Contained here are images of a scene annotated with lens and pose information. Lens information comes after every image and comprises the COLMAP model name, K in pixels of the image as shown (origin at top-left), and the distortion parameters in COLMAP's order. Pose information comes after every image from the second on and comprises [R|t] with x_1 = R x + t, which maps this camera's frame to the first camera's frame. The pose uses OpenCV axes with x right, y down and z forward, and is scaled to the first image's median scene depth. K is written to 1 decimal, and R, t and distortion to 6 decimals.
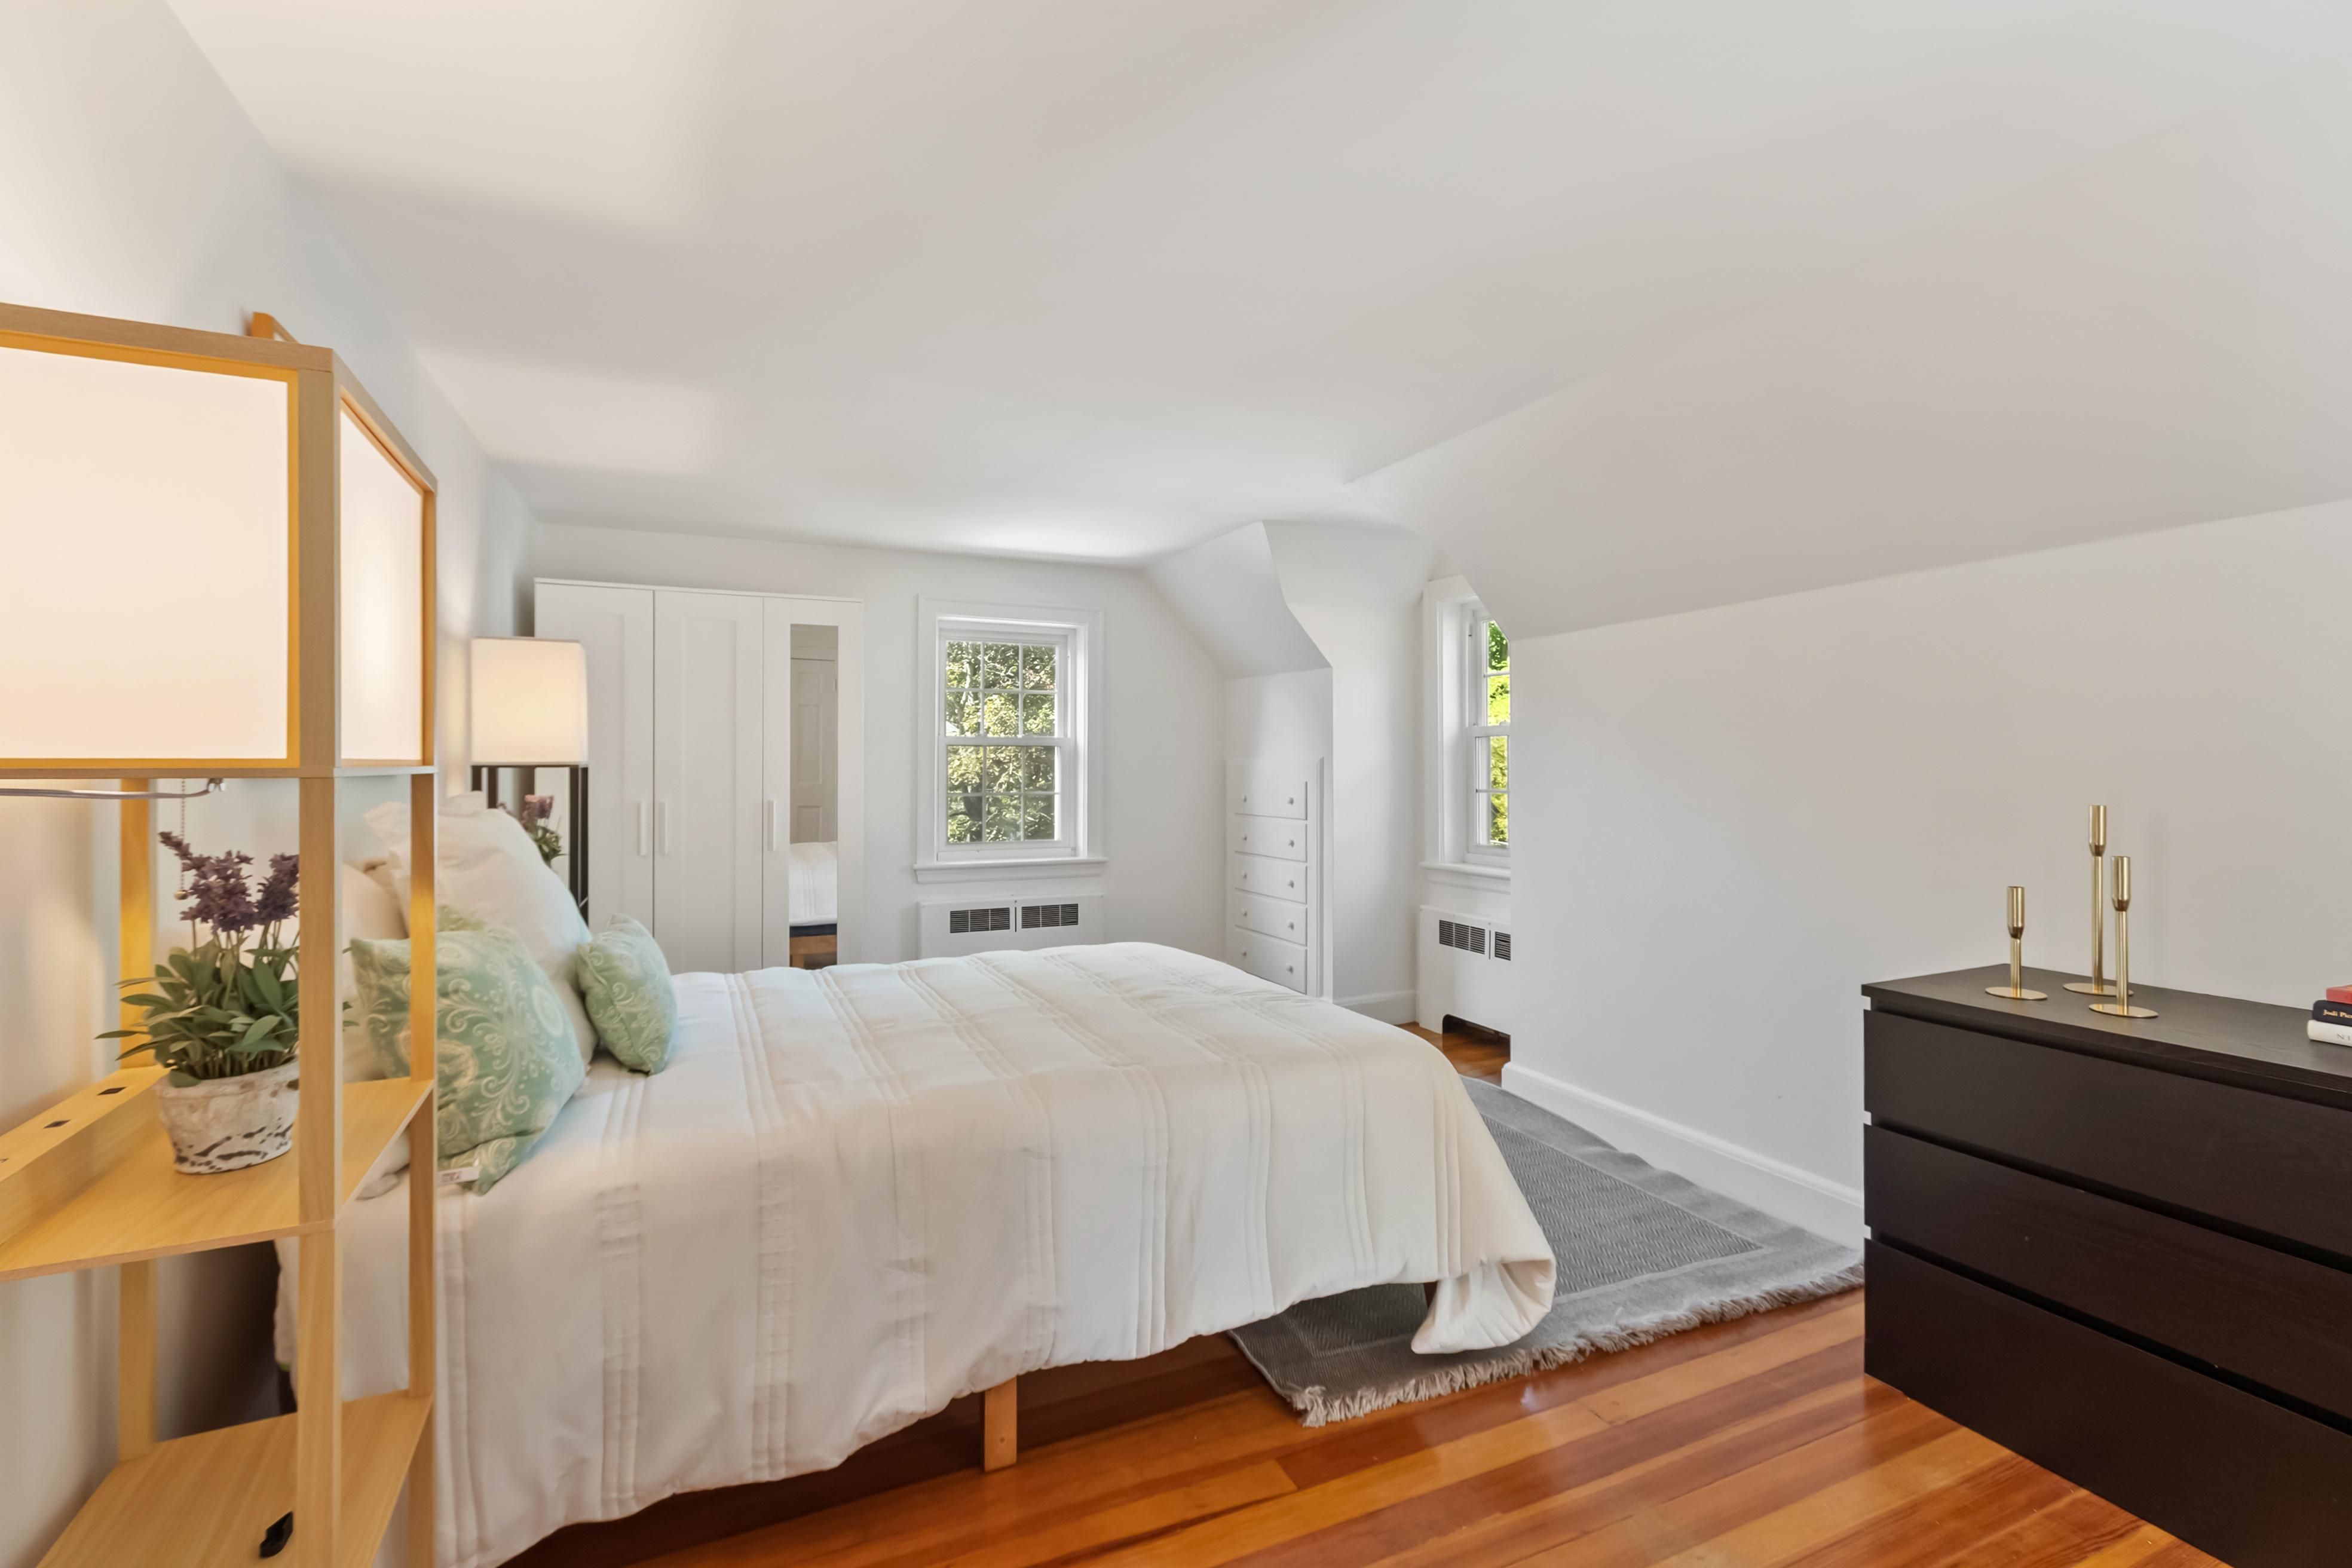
lens RADIAL K [[1053.0, 0, 1175.1], [0, 1053.0, 774.8], [0, 0, 1]] dist [0.000391, -0.000510]
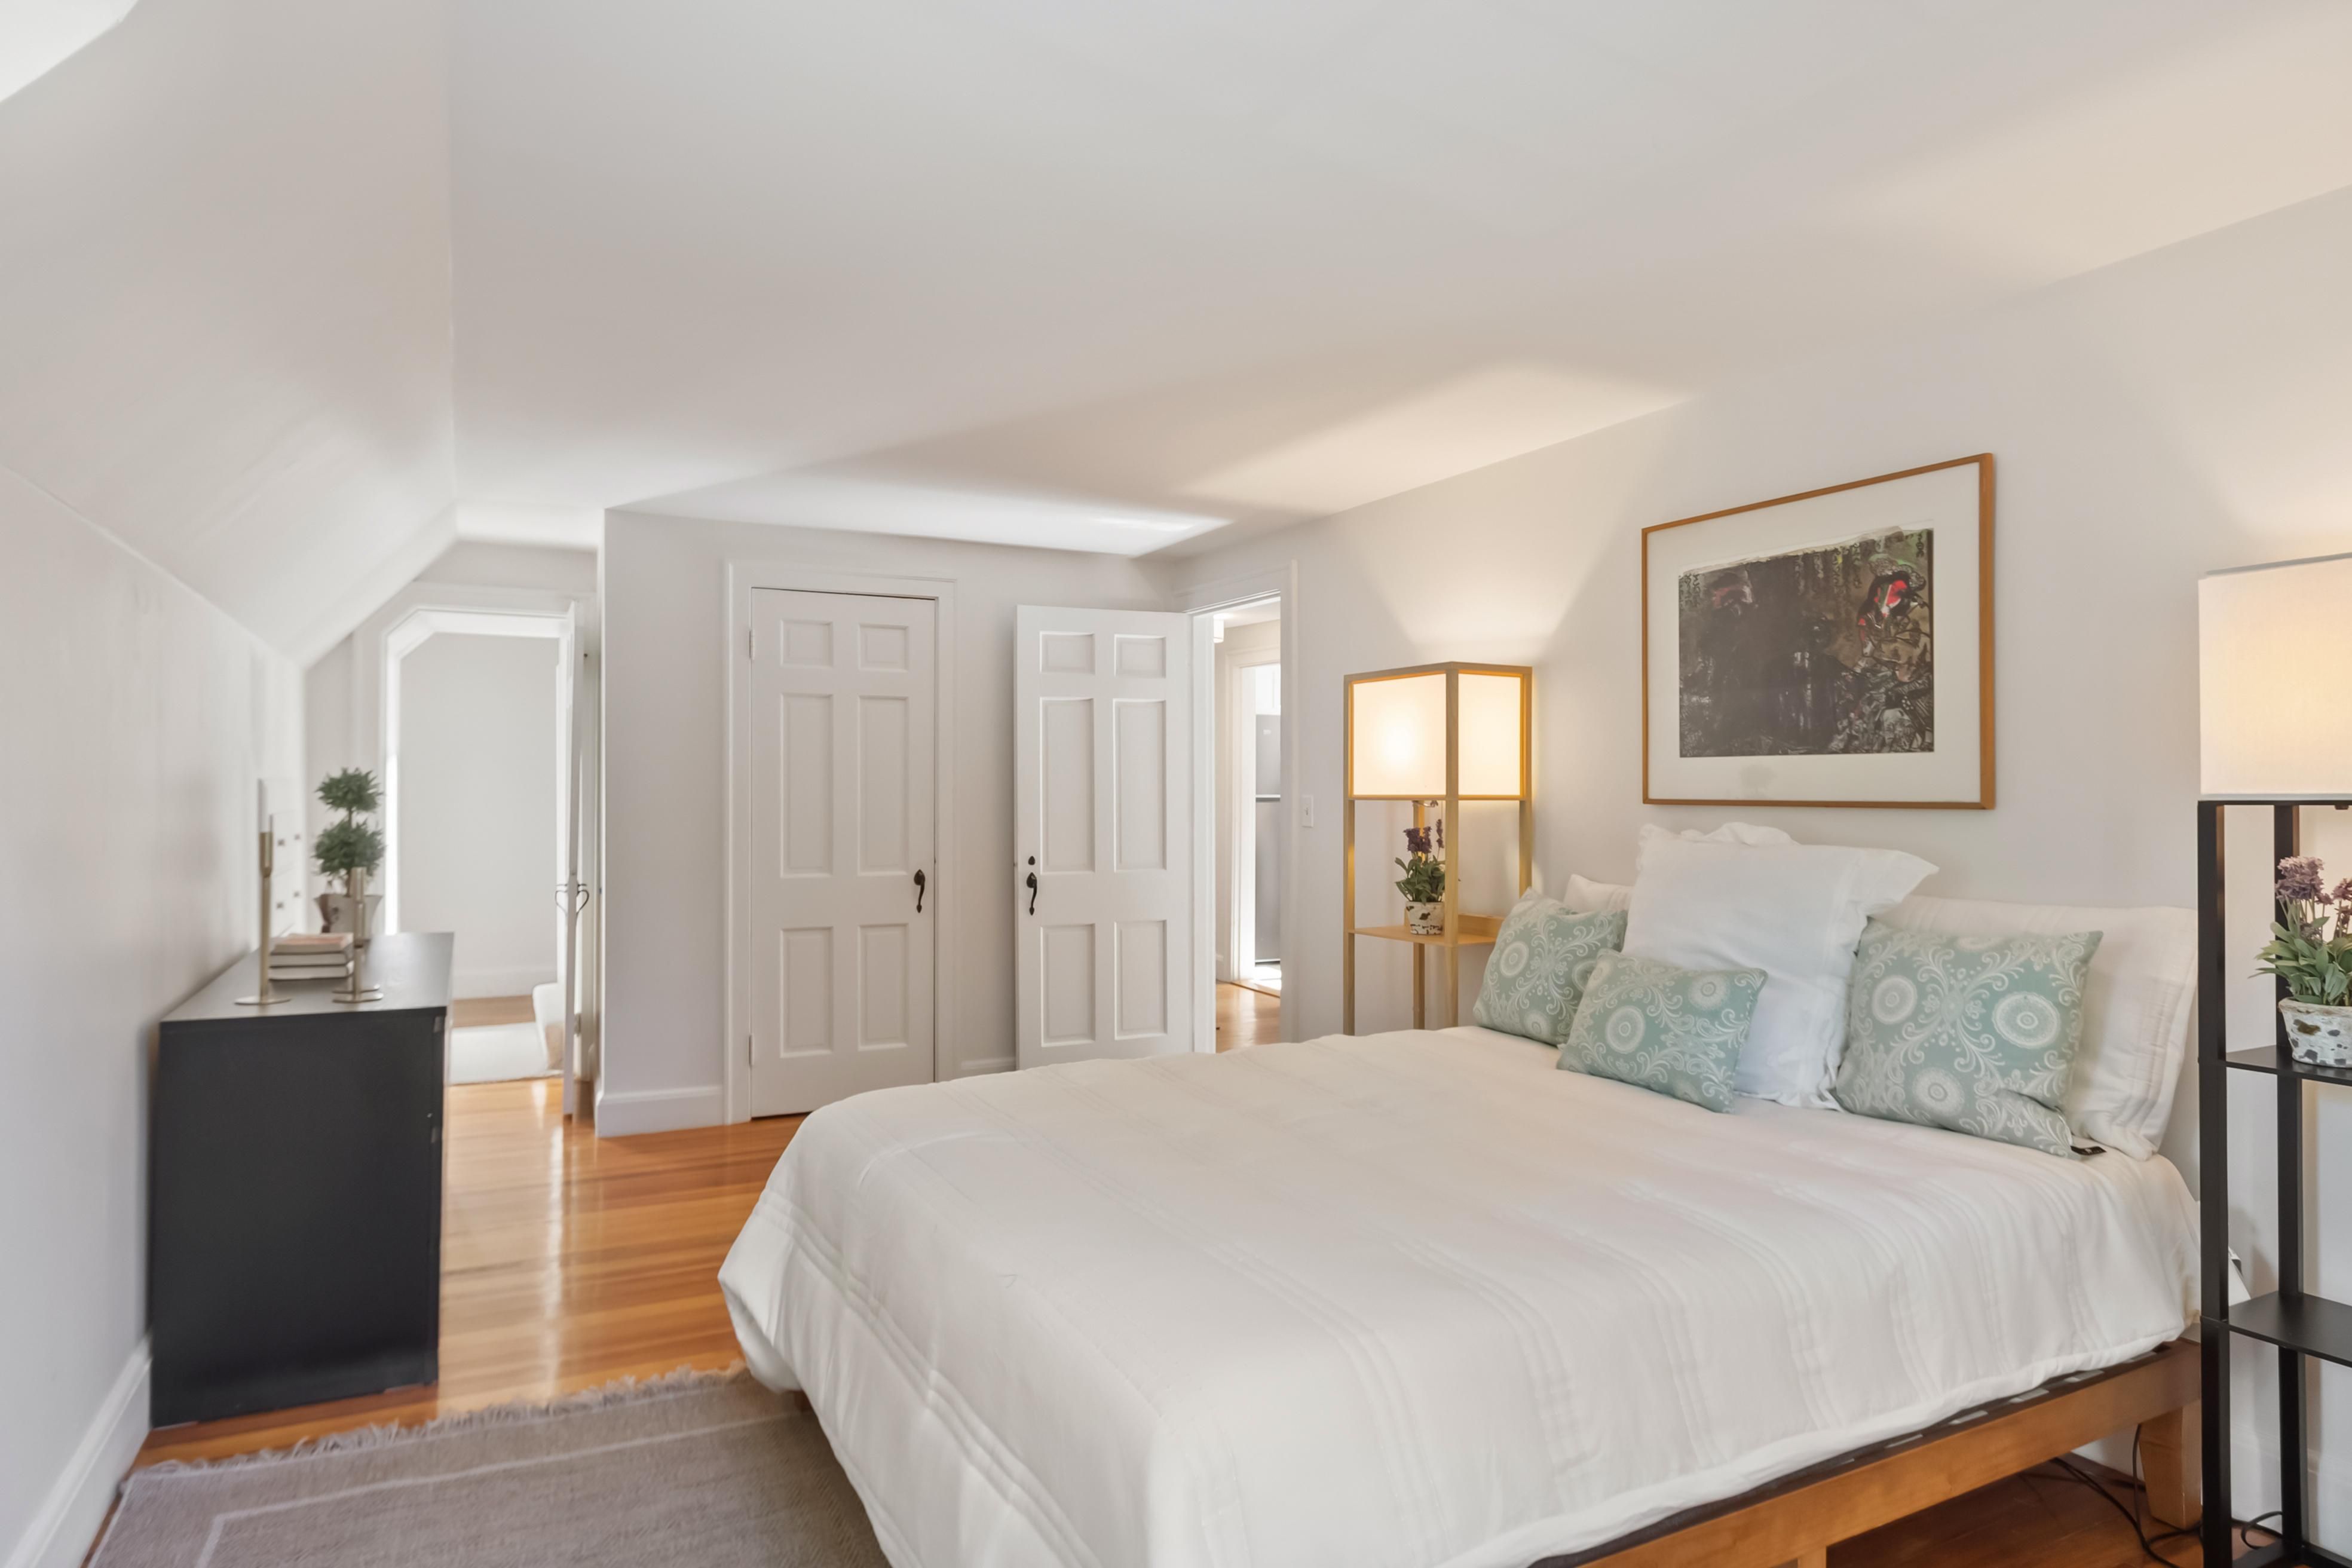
lens RADIAL K [[1343.0, 0, 1176.0], [0, 1343.0, 784.0], [0, 0, 1]] dist [0.000278, 0.000017]
pose [[-0.998732, -0.004343, -0.050150, 0.052999], [-0.004429, 0.999989, 0.001601, -0.020205], [0.050142, 0.001821, -0.998740, 2.011230]]
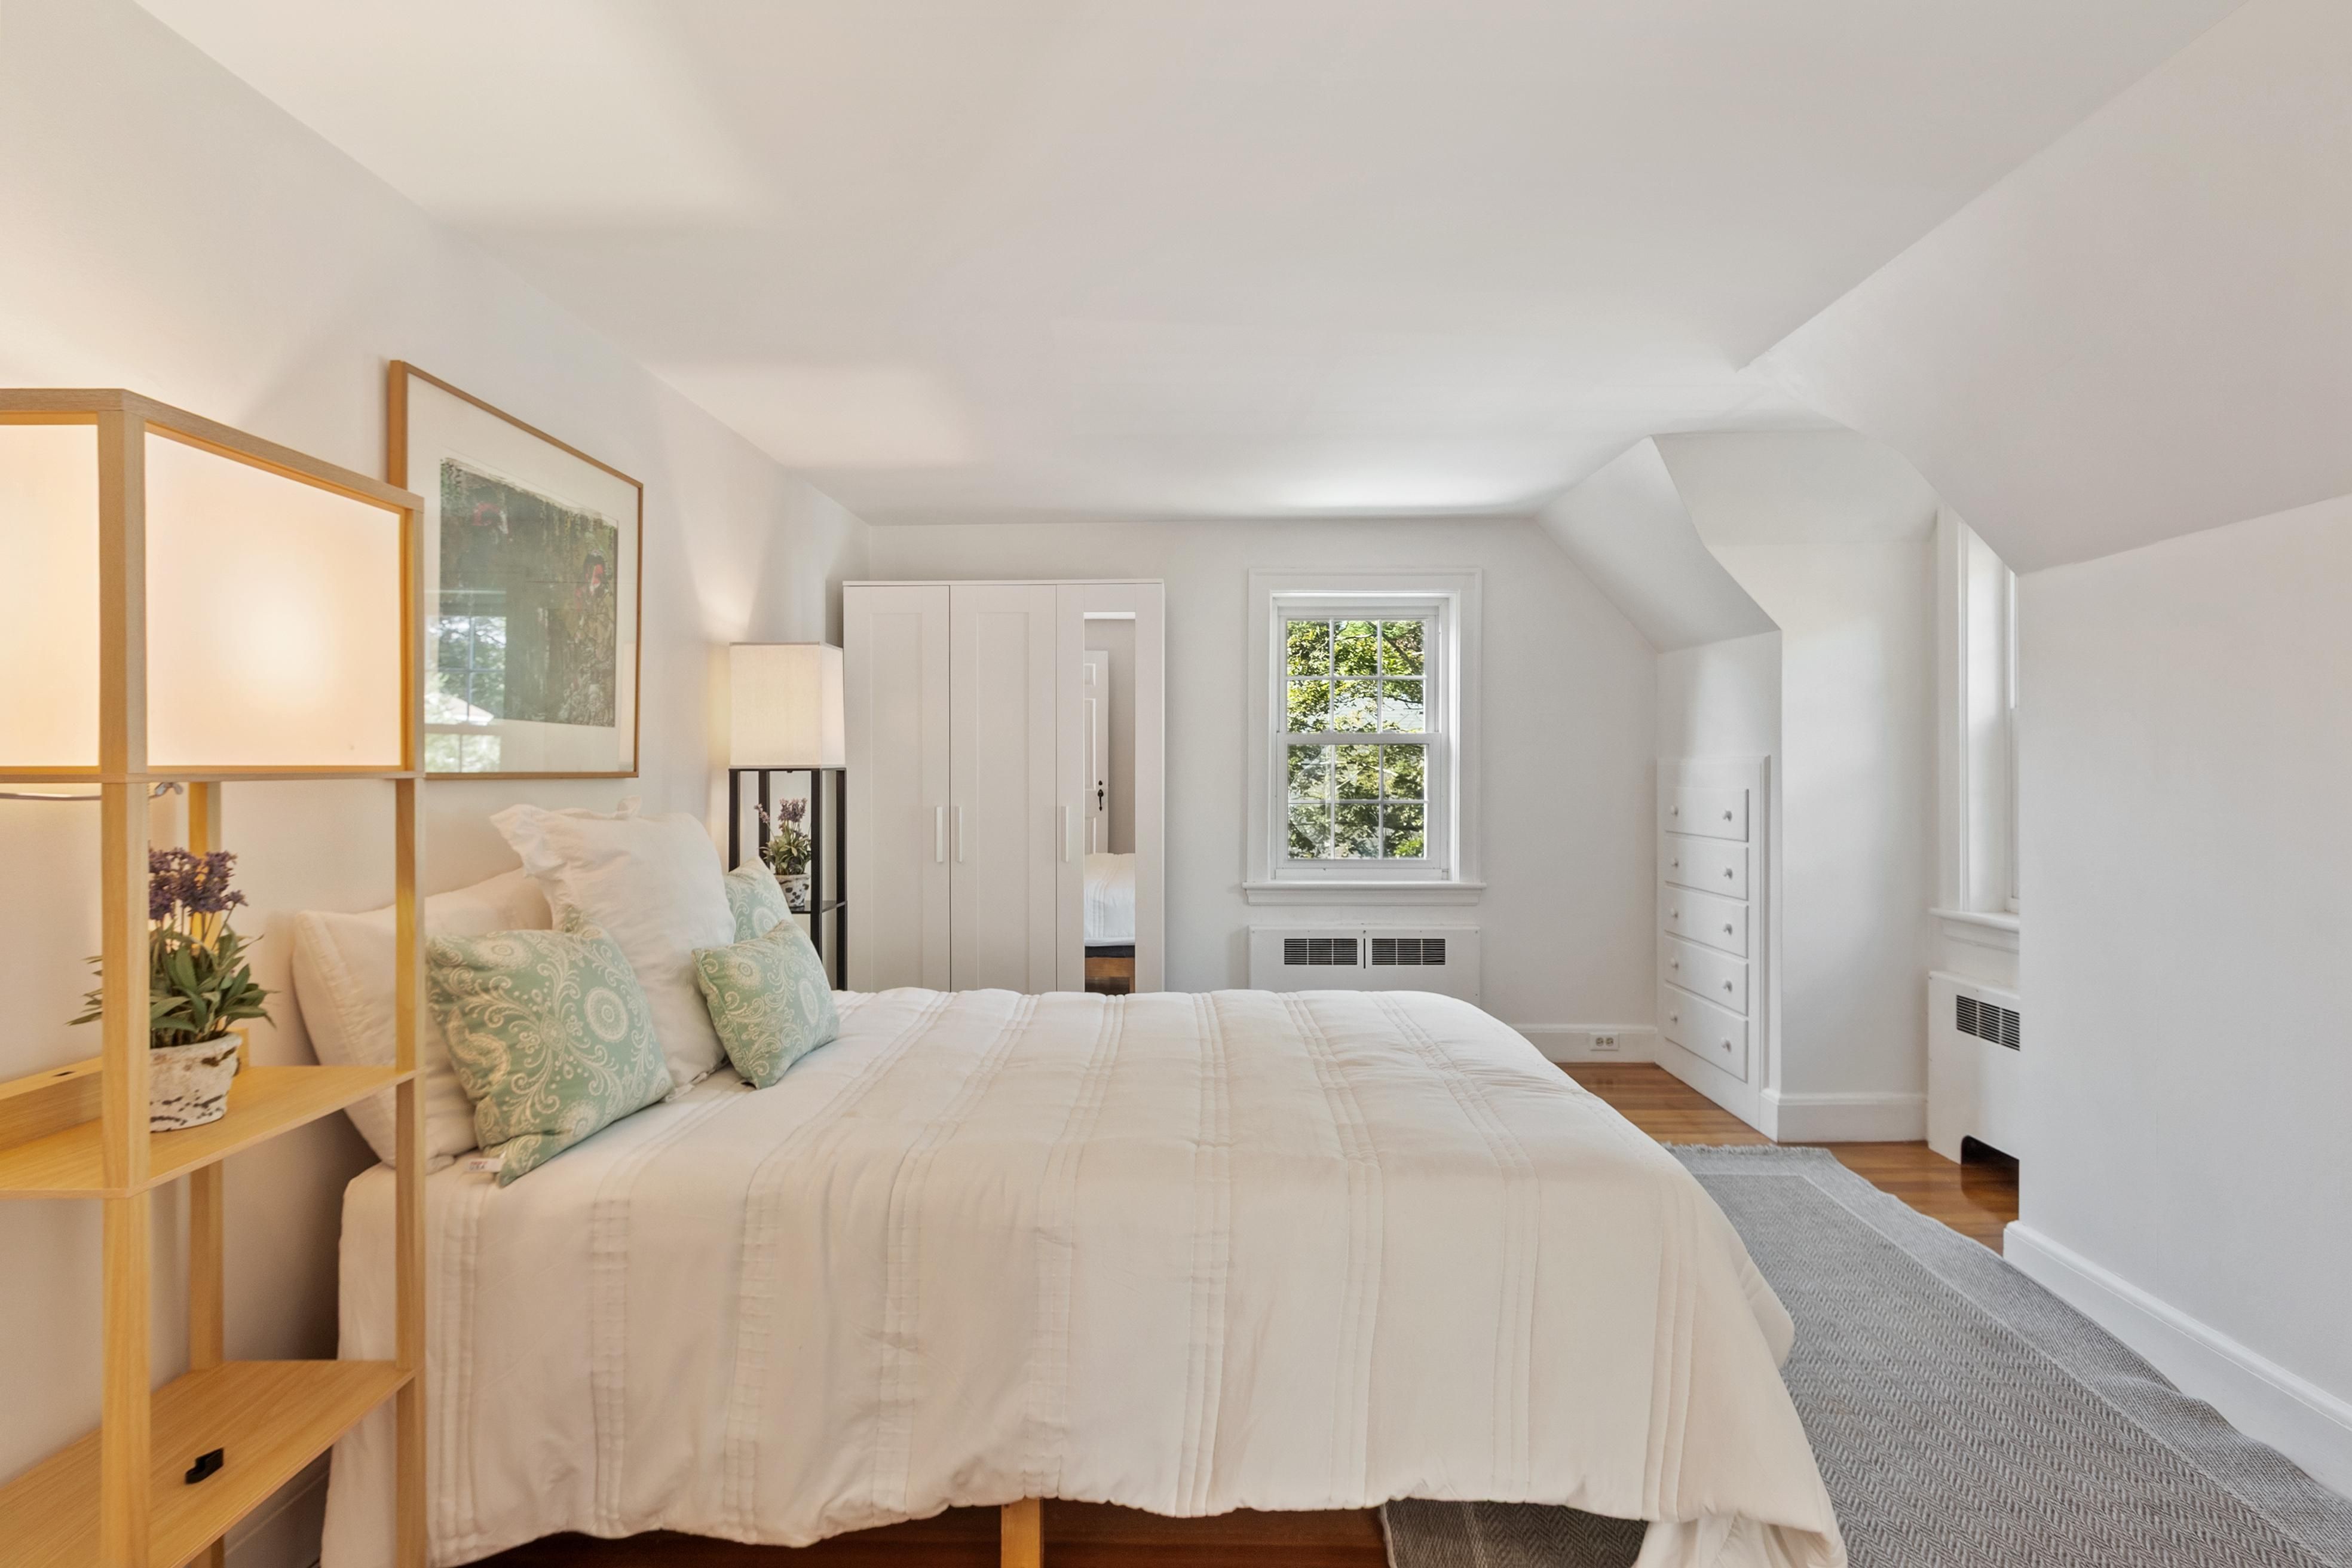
lens RADIAL K [[1234.1, 0, 1176.0], [0, 1234.1, 784.0], [0, 0, 1]] dist [0.002648, -0.000227]
pose [[0.899000, 0.004916, -0.437920, 0.341007], [-0.002617, 0.999979, 0.005852, -0.003058], [0.437940, -0.004115, 0.898995, 0.151927]]
